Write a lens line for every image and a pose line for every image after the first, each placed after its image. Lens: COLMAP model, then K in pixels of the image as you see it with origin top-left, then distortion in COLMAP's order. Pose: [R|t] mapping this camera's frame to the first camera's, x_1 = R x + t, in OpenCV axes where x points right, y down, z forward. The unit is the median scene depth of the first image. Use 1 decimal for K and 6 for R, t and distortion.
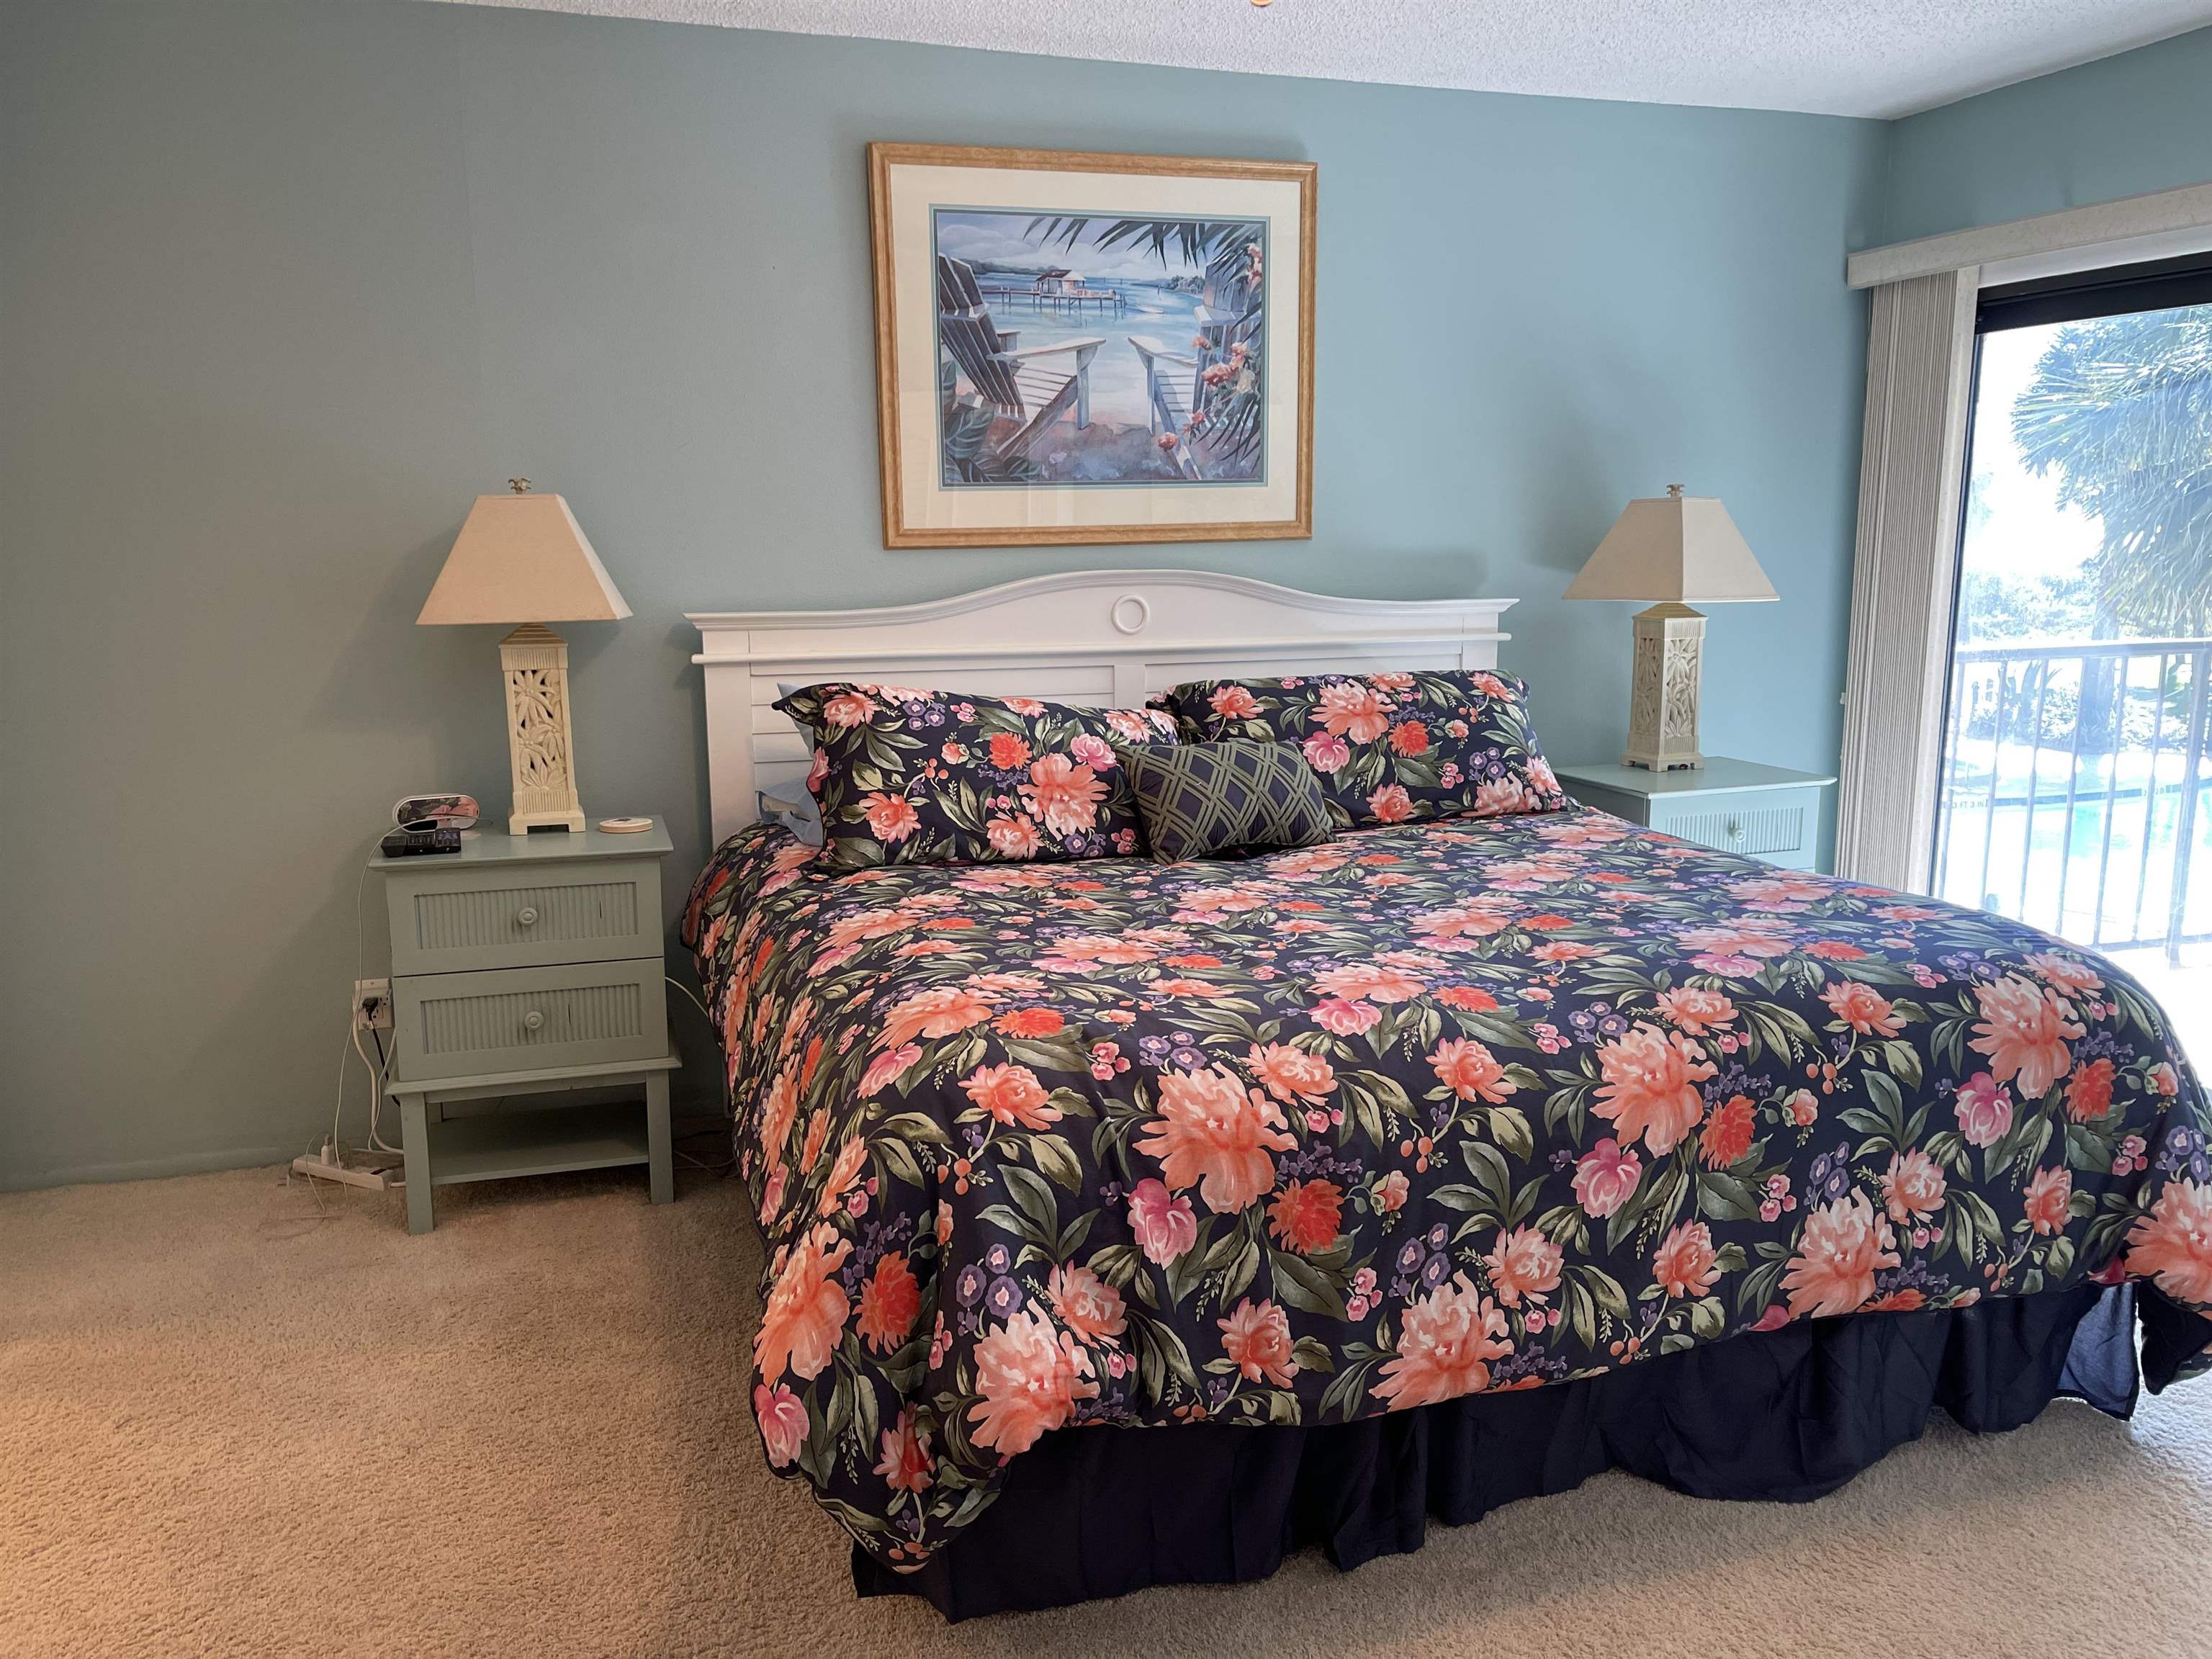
lens RADIAL K [[1668.1, 0, 1099.3], [0, 1668.1, 832.2], [0, 0, 1]] dist [0.039009, -0.007401]
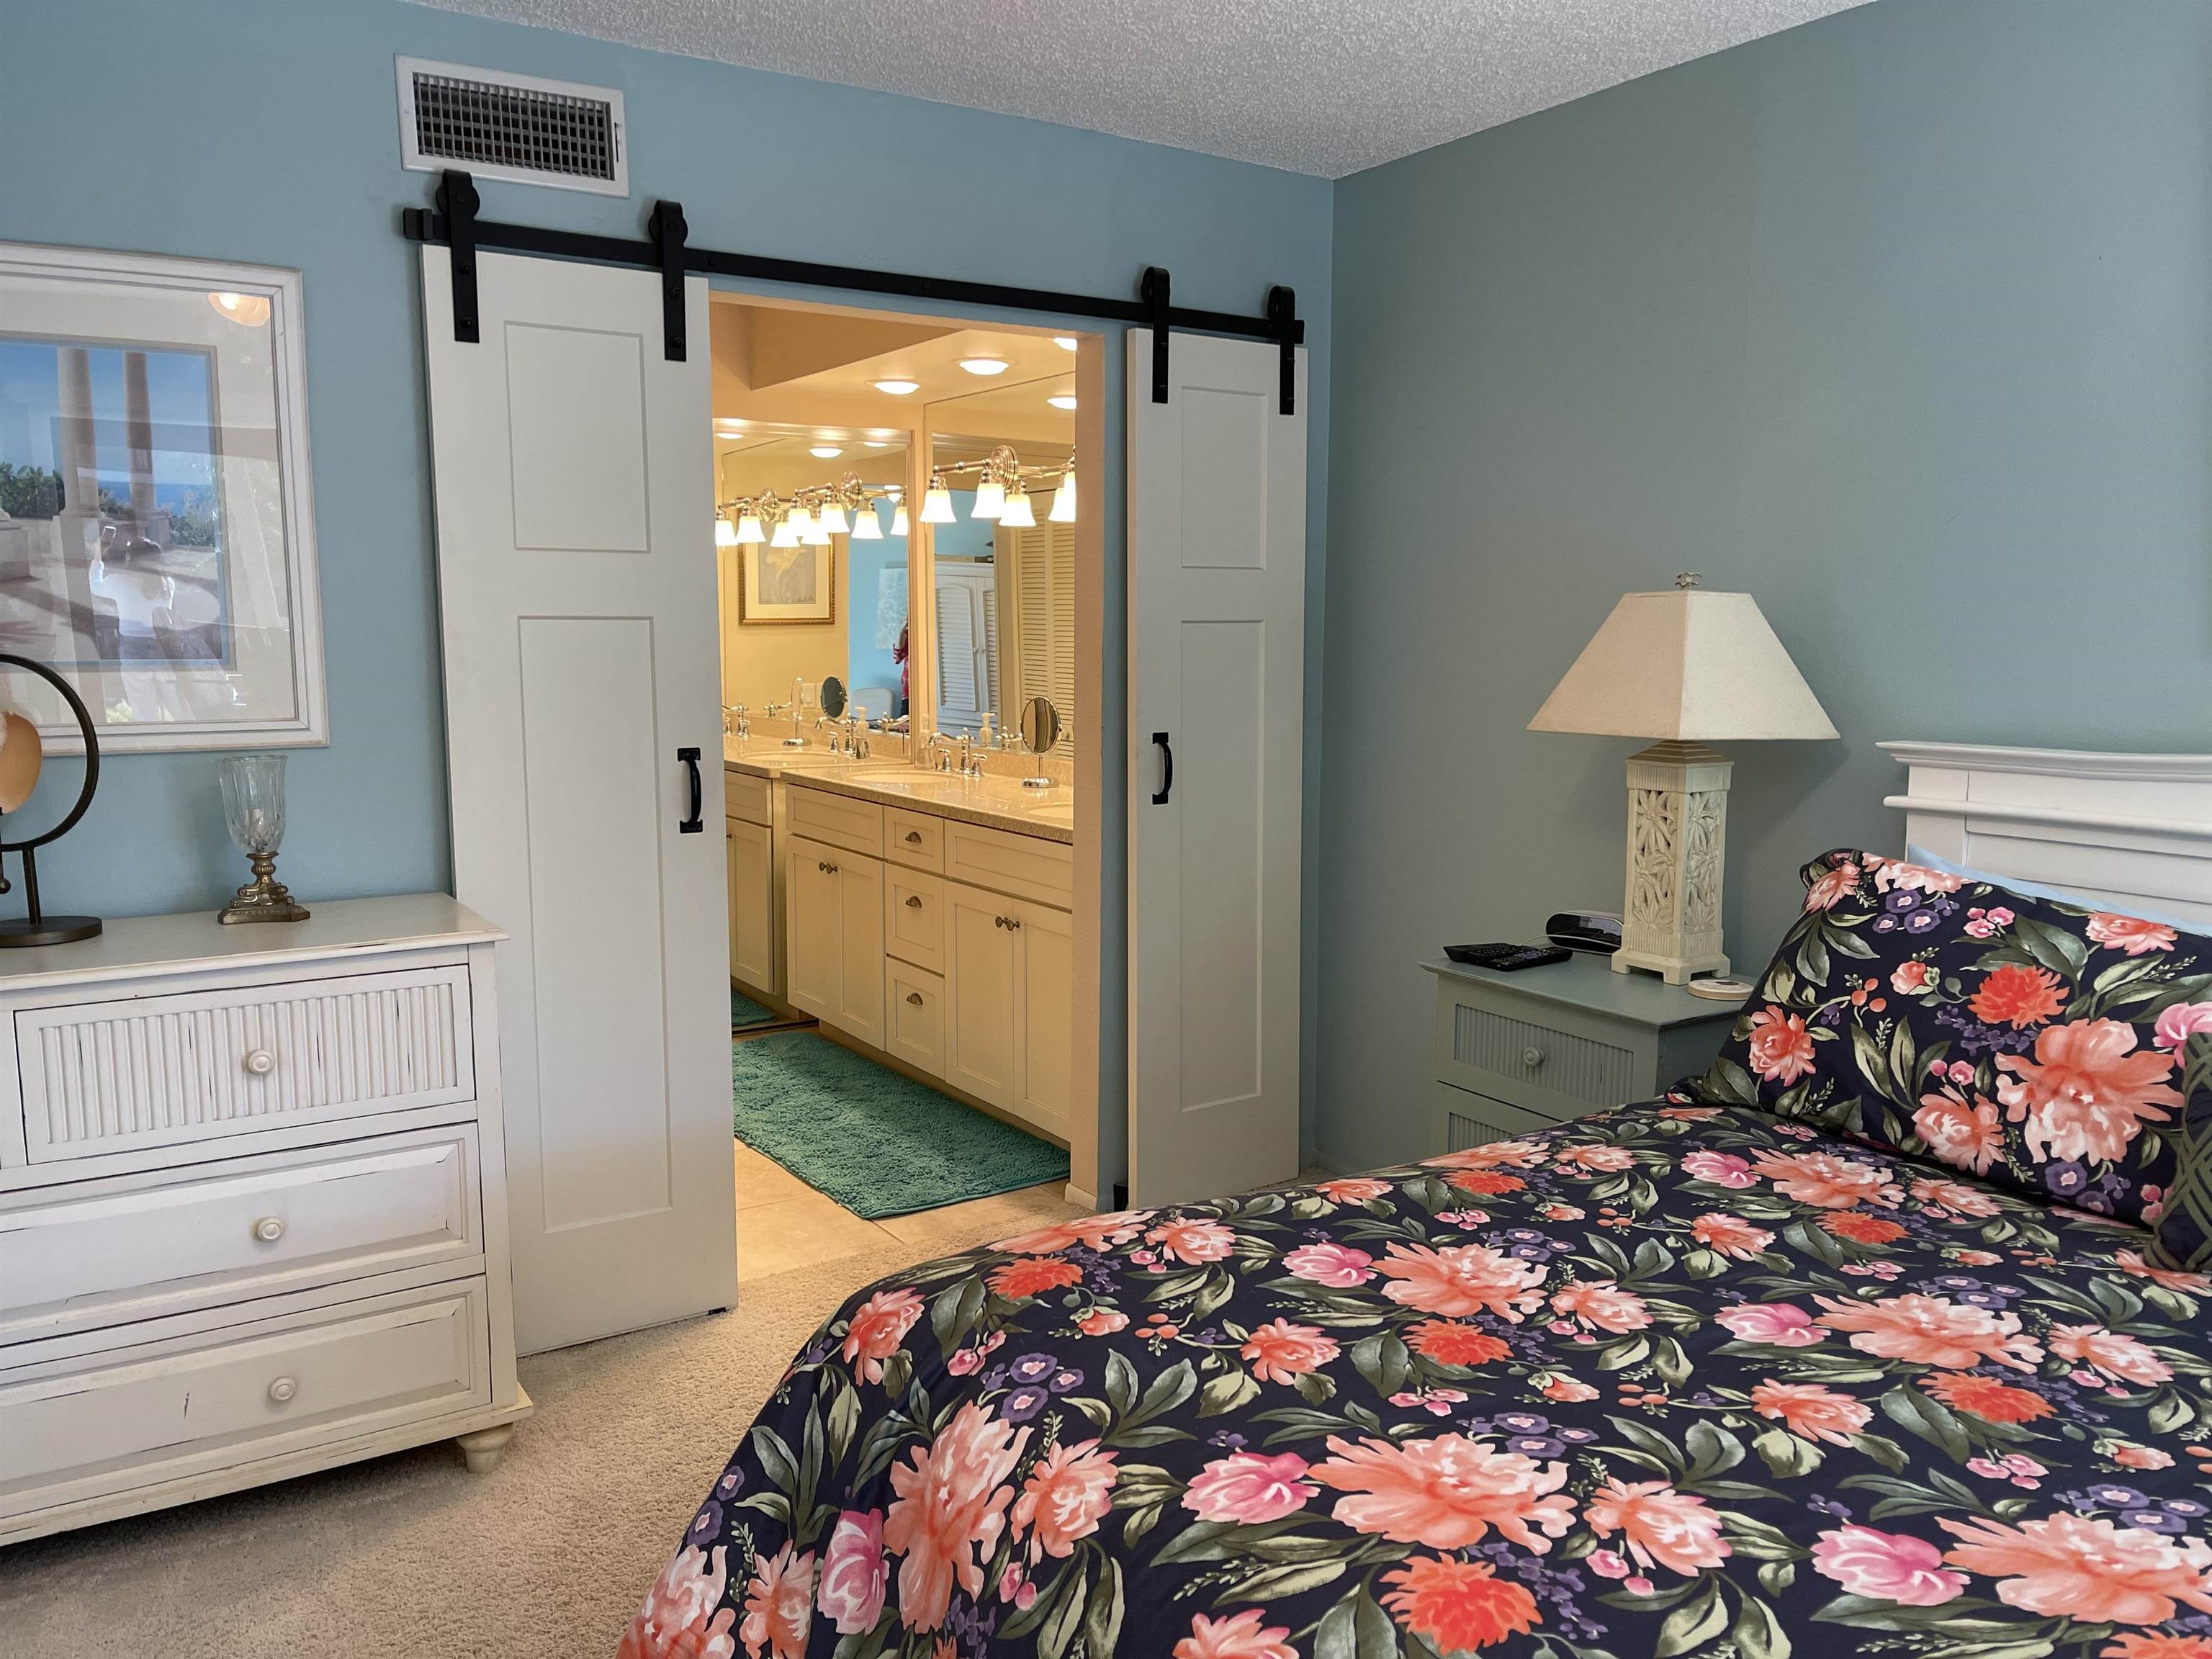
lens RADIAL K [[1668.1, 0, 1099.3], [0, 1668.1, 832.2], [0, 0, 1]] dist [0.039009, -0.007401]
pose [[0.259863, 0.123451, -0.957722, 0.458647], [-0.167159, 0.982572, 0.081298, -0.105545], [0.951067, 0.138965, 0.275970, 0.523068]]
